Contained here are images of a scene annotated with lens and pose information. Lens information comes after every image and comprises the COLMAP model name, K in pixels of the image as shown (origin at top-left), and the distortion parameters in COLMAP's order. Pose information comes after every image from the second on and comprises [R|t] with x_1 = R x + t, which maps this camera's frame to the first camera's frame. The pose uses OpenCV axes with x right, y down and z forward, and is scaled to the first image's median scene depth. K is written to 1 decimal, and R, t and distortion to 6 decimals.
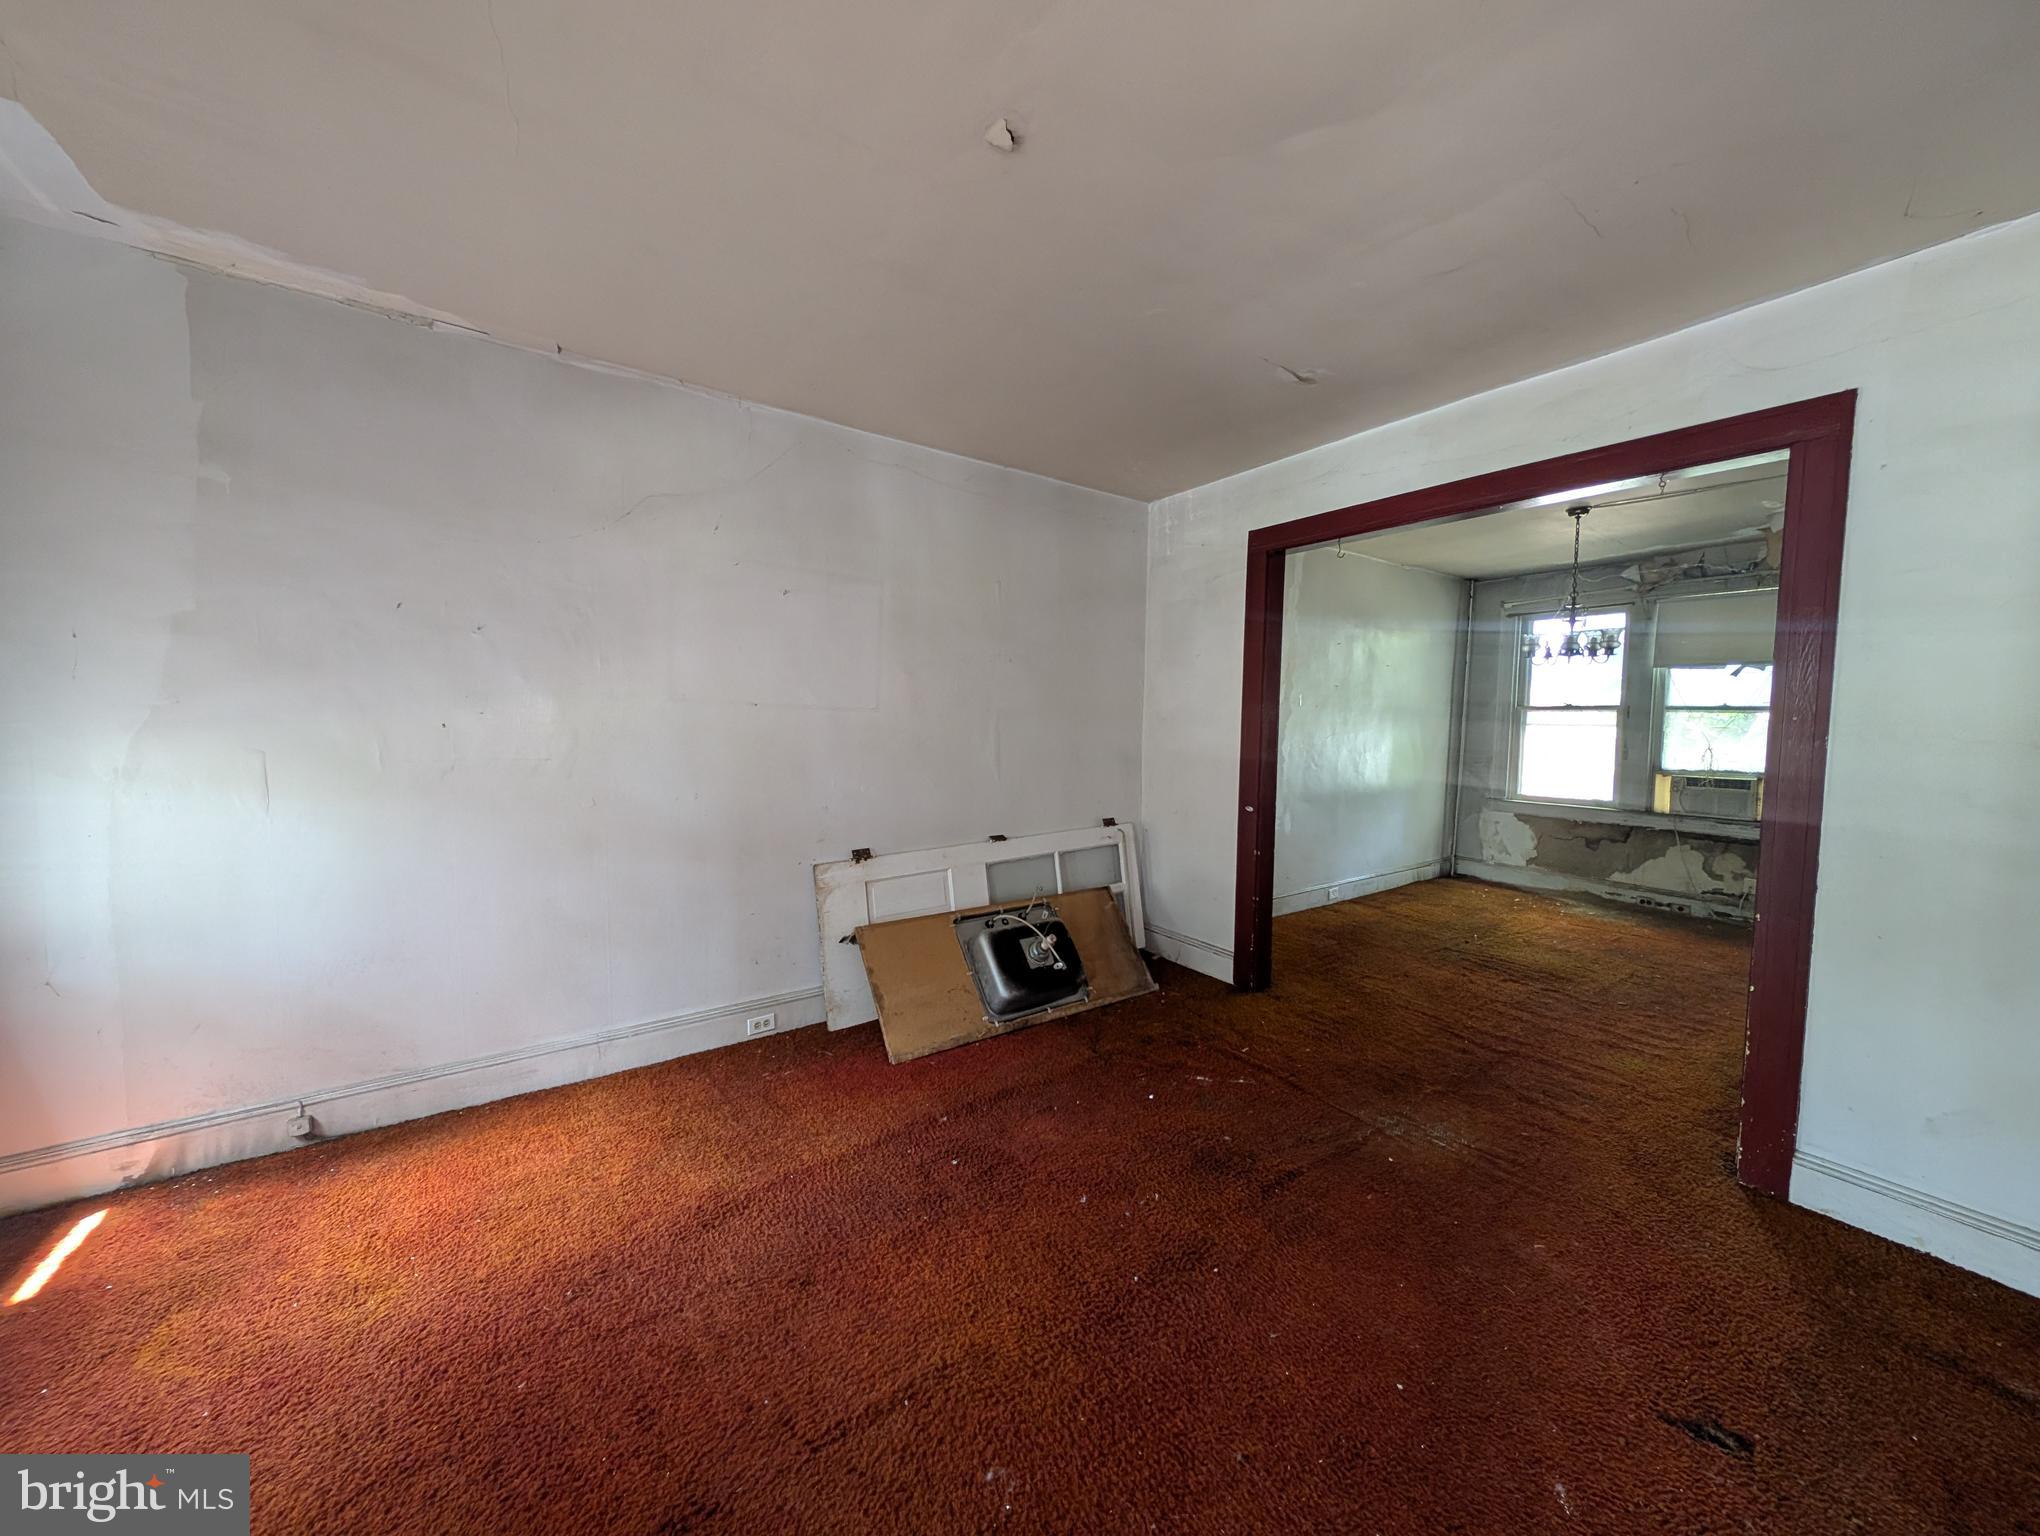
lens RADIAL K [[717.8, 0, 1024.4], [0, 717.8, 764.0], [0, 0, 1]] dist [0.001917, -0.002817]
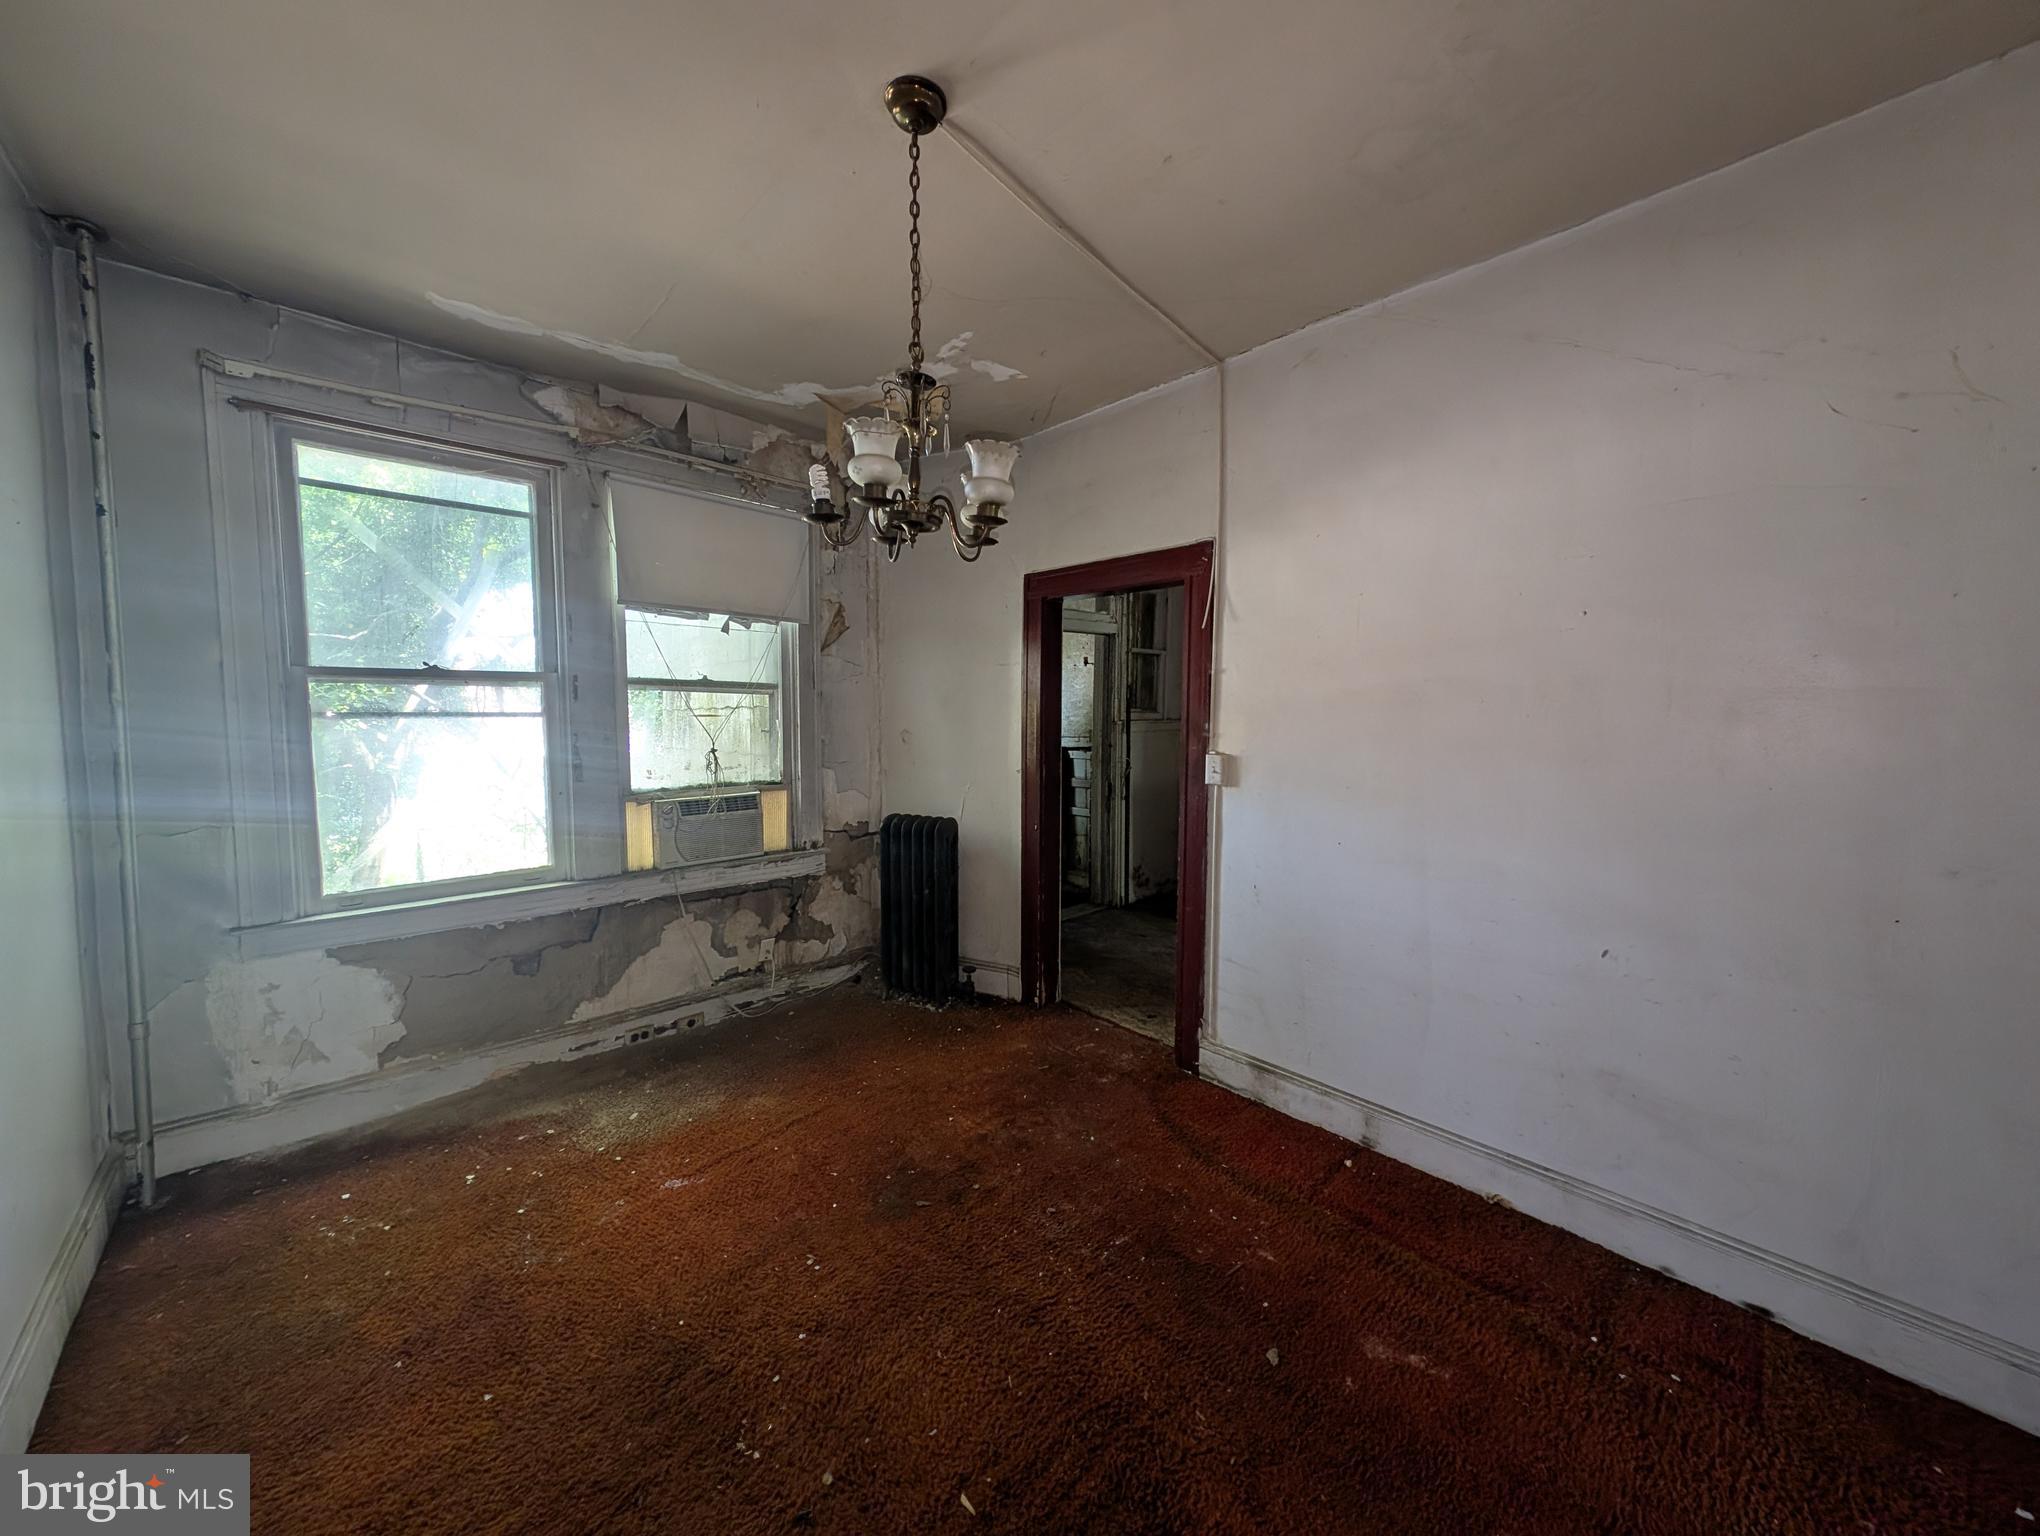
lens RADIAL K [[717.8, 0, 1015.3], [0, 717.8, 760.7], [0, 0, 1]] dist [0.001917, -0.002817]
pose [[-0.147750, -0.077846, 0.985956, 0.475100], [0.059139, 0.994418, 0.087377, -0.075080], [-0.987255, 0.071218, -0.142322, 1.237755]]
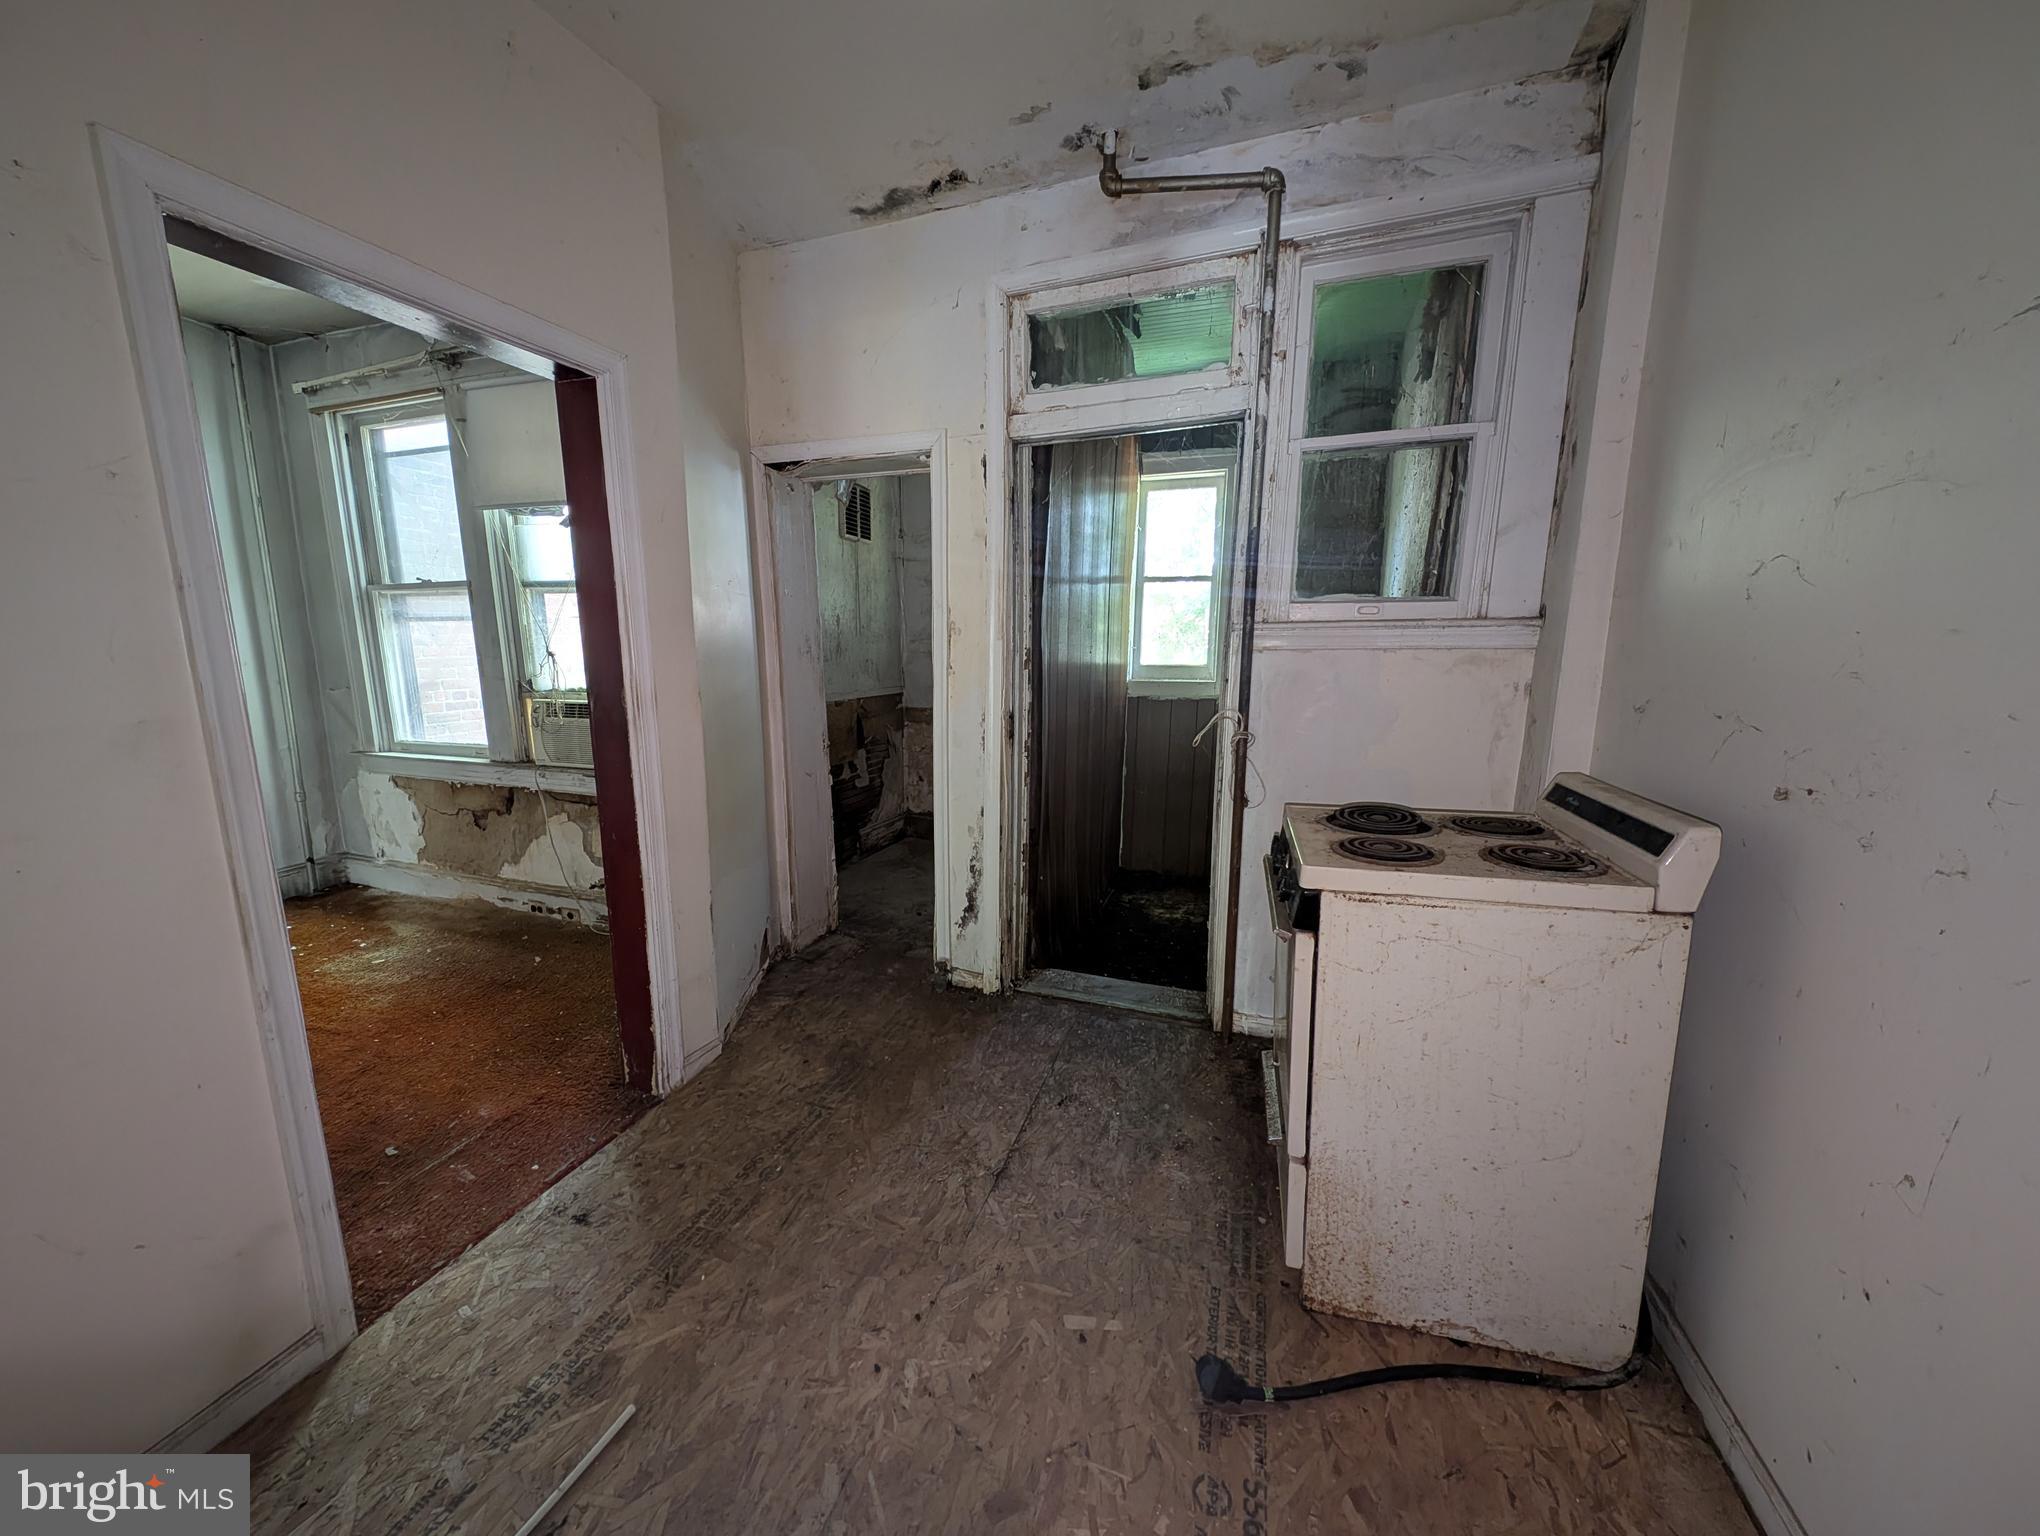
lens RADIAL K [[717.8, 0, 1024.0], [0, 717.8, 768.0], [0, 0, 1]] dist [0.001917, -0.002817]
pose [[0.799070, -0.117811, 0.589583, 1.349251], [0.047680, 0.989943, 0.133190, 0.018667], [-0.599344, -0.078317, 0.796651, 0.430613]]
